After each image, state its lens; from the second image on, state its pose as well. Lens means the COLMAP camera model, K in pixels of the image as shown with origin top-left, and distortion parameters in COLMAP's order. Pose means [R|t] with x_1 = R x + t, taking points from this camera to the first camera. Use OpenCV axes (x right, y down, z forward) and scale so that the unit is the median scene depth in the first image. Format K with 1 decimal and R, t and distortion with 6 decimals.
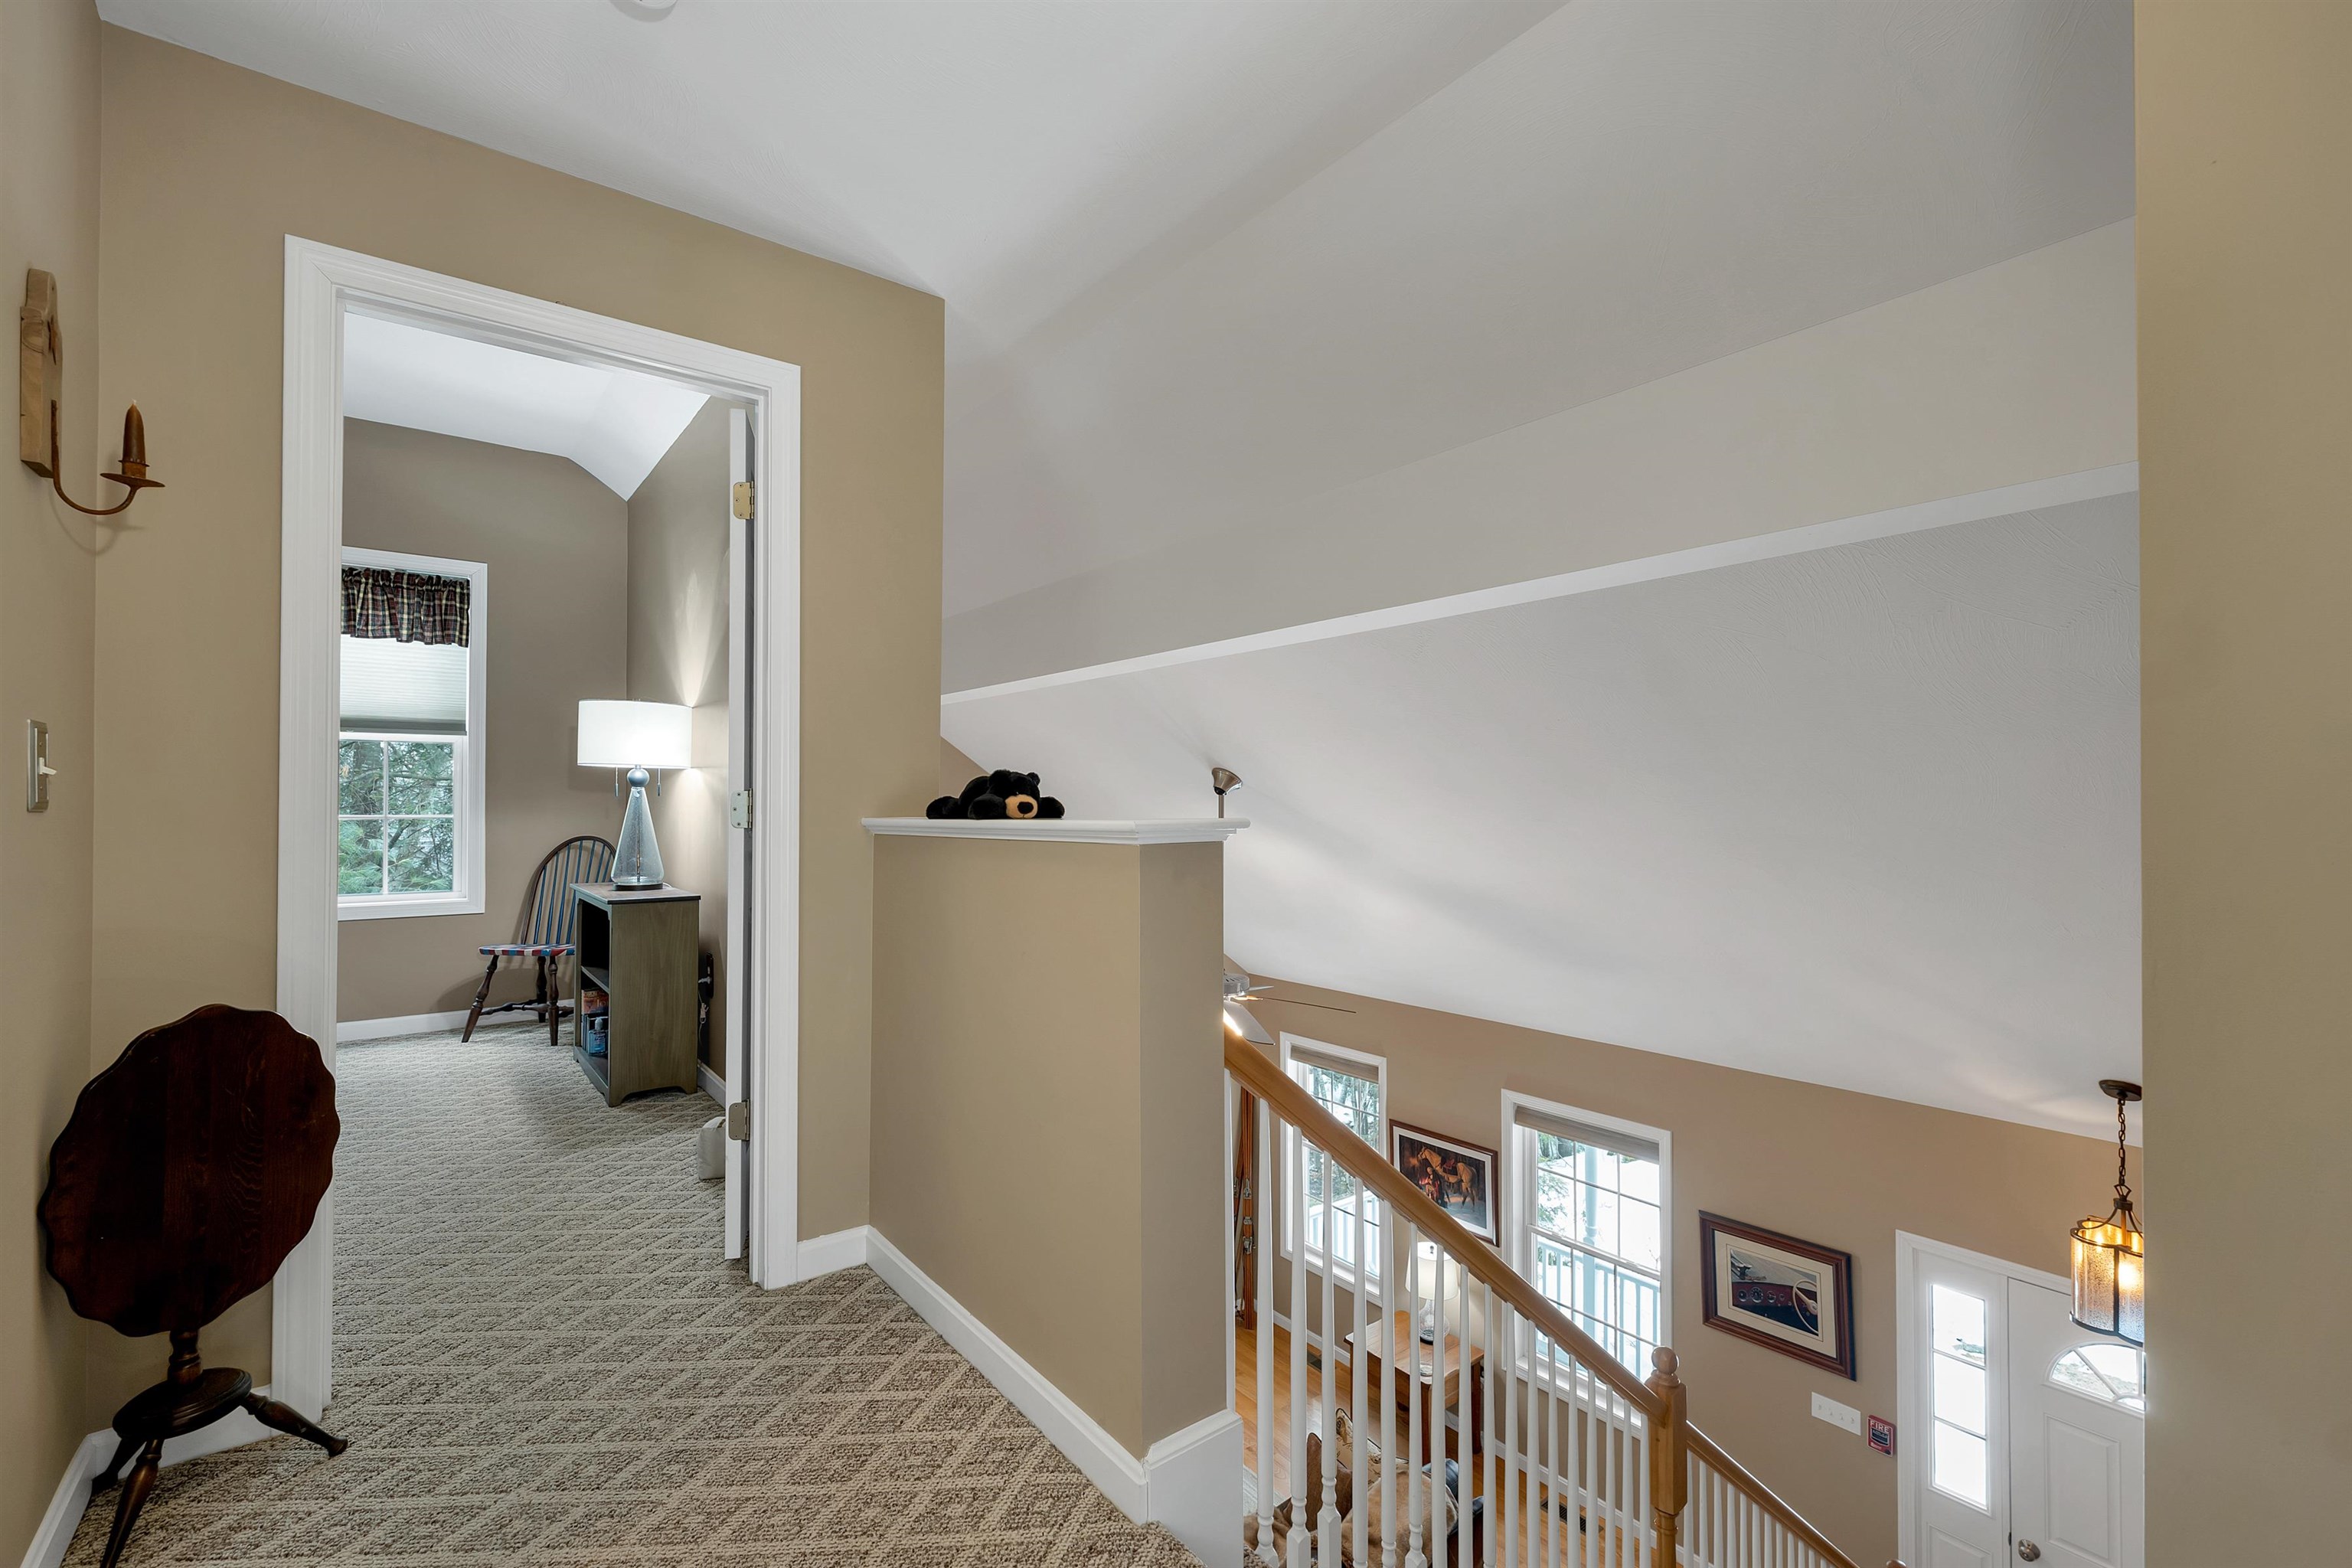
lens RADIAL K [[993.5, 0, 1173.6], [0, 993.5, 791.2], [0, 0, 1]] dist [0.000317, -0.000271]
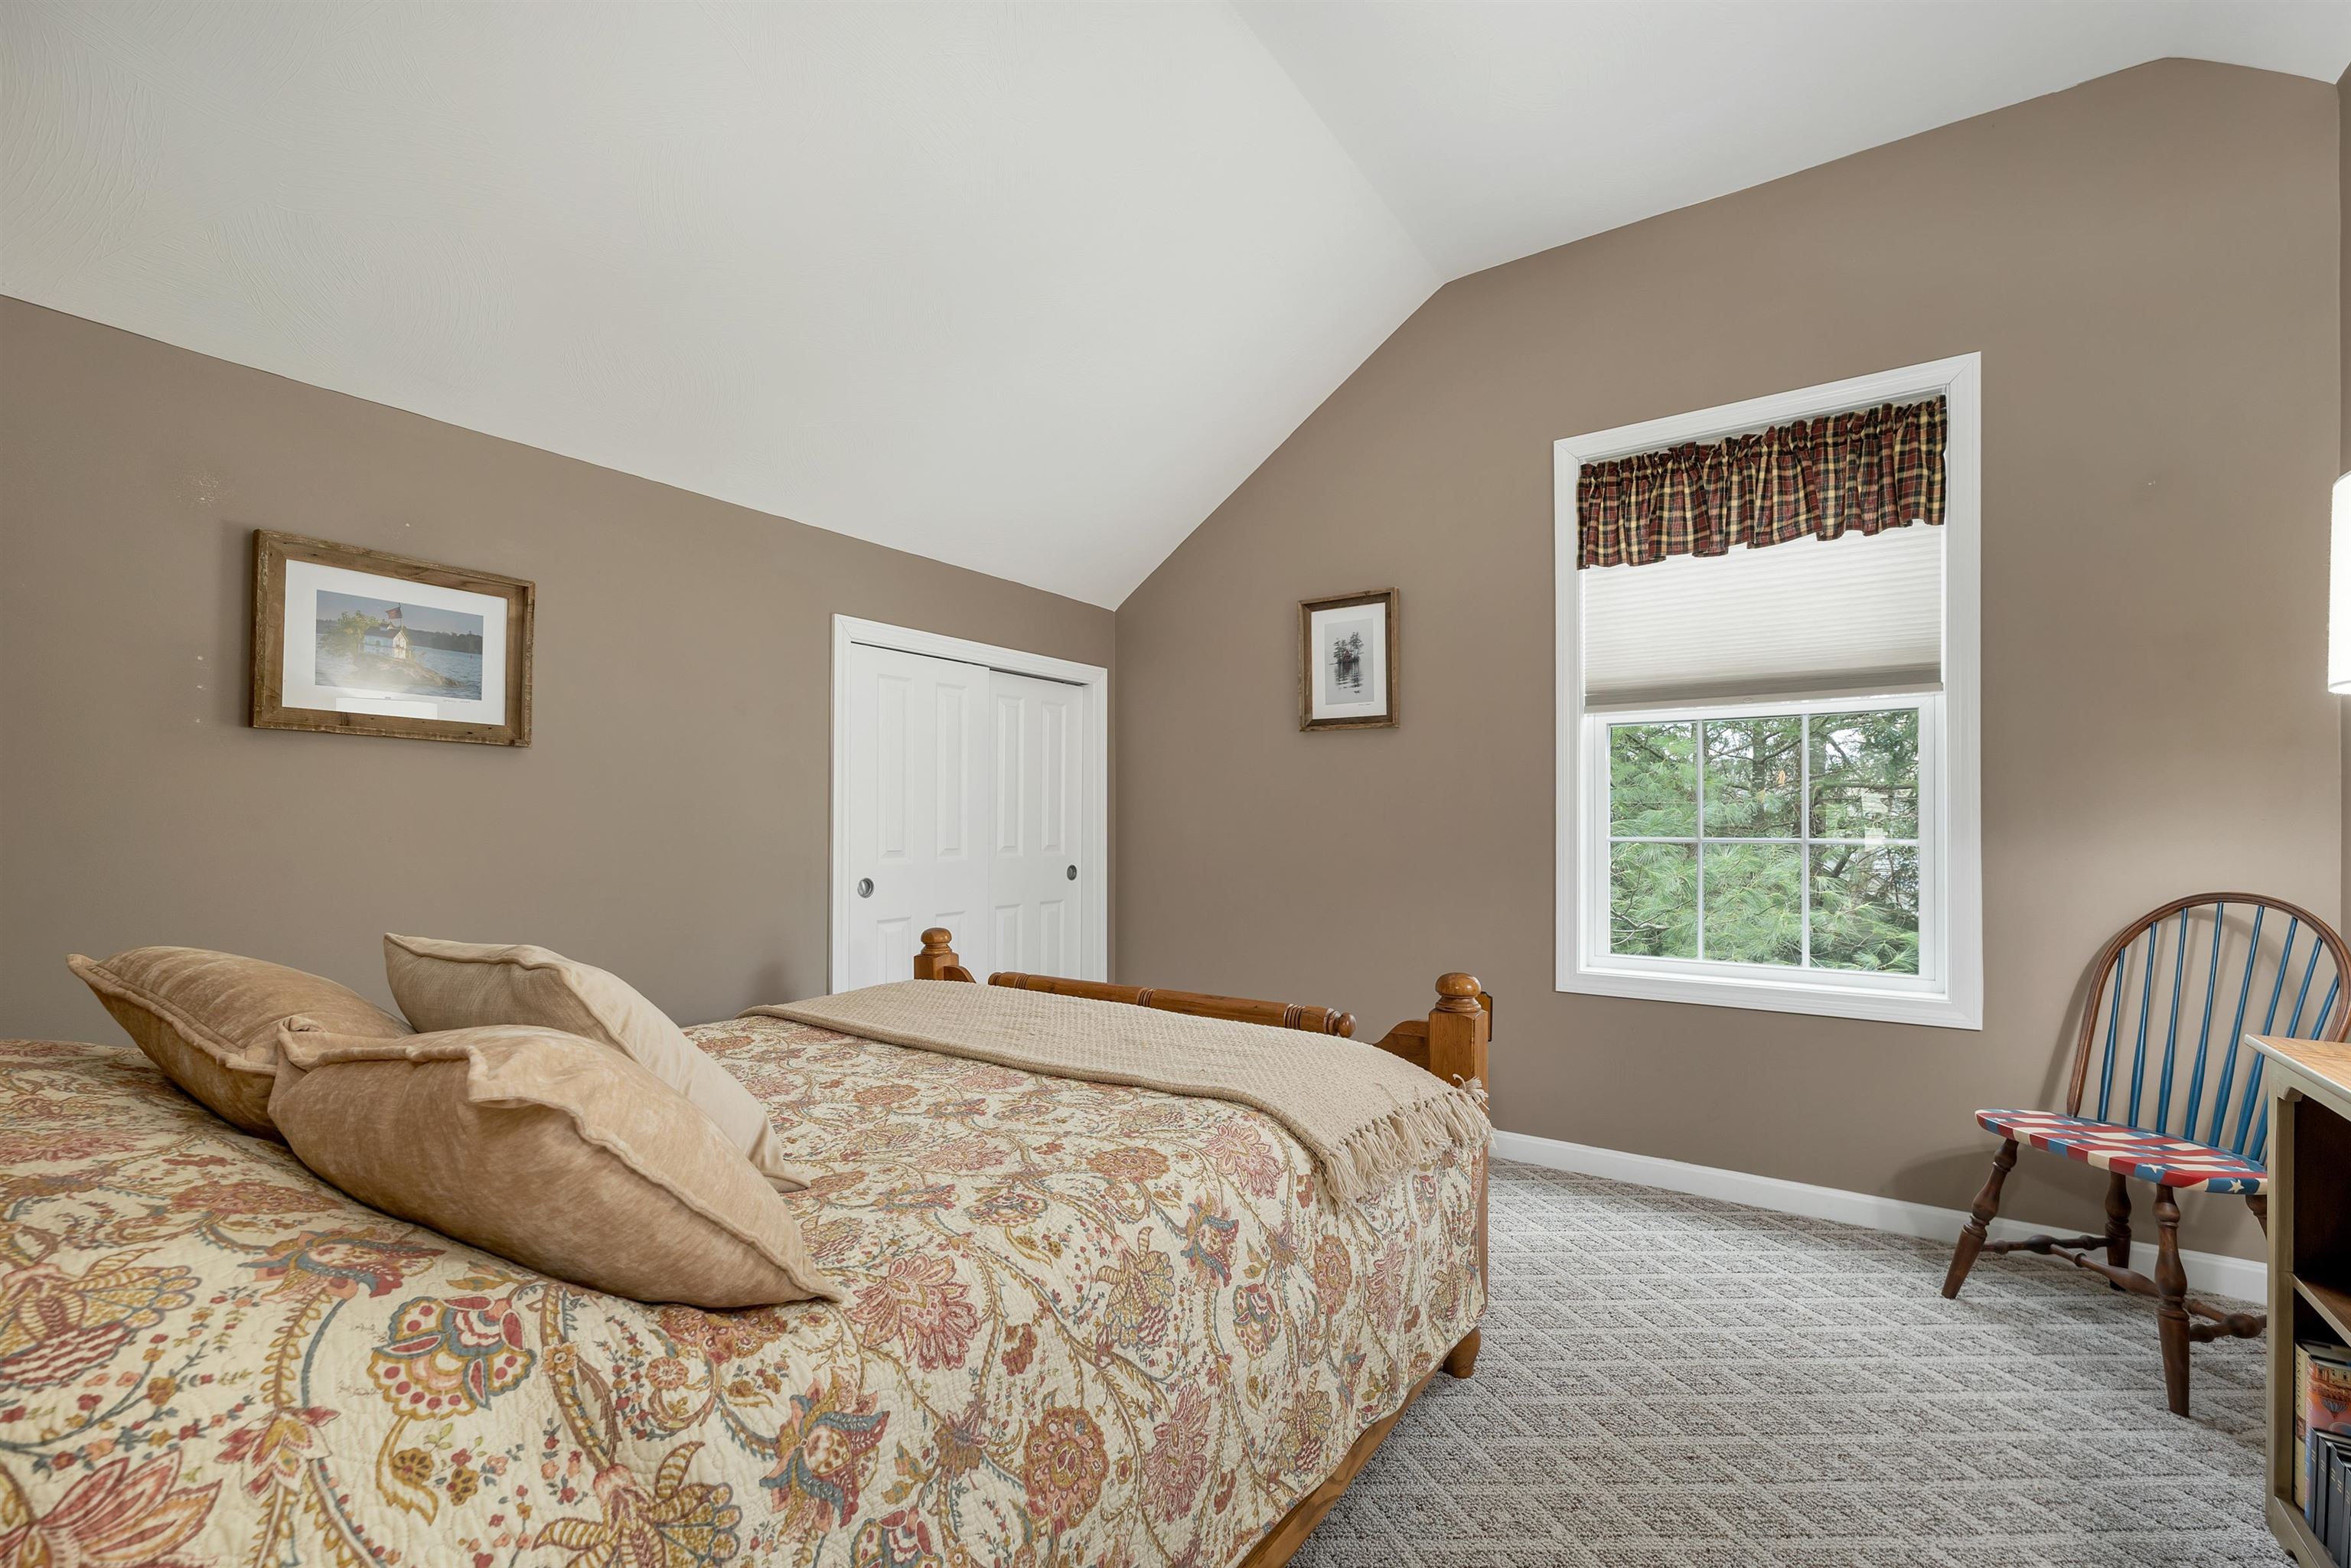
lens RADIAL K [[982.0, 0, 1174.2], [0, 982.0, 800.9], [0, 0, 1]] dist [0.001123, 0.000457]
pose [[0.292093, -0.009801, -0.956340, -0.329434], [0.006694, 0.999944, -0.008204, 0.005917], [0.956367, -0.004006, 0.292142, 0.452604]]
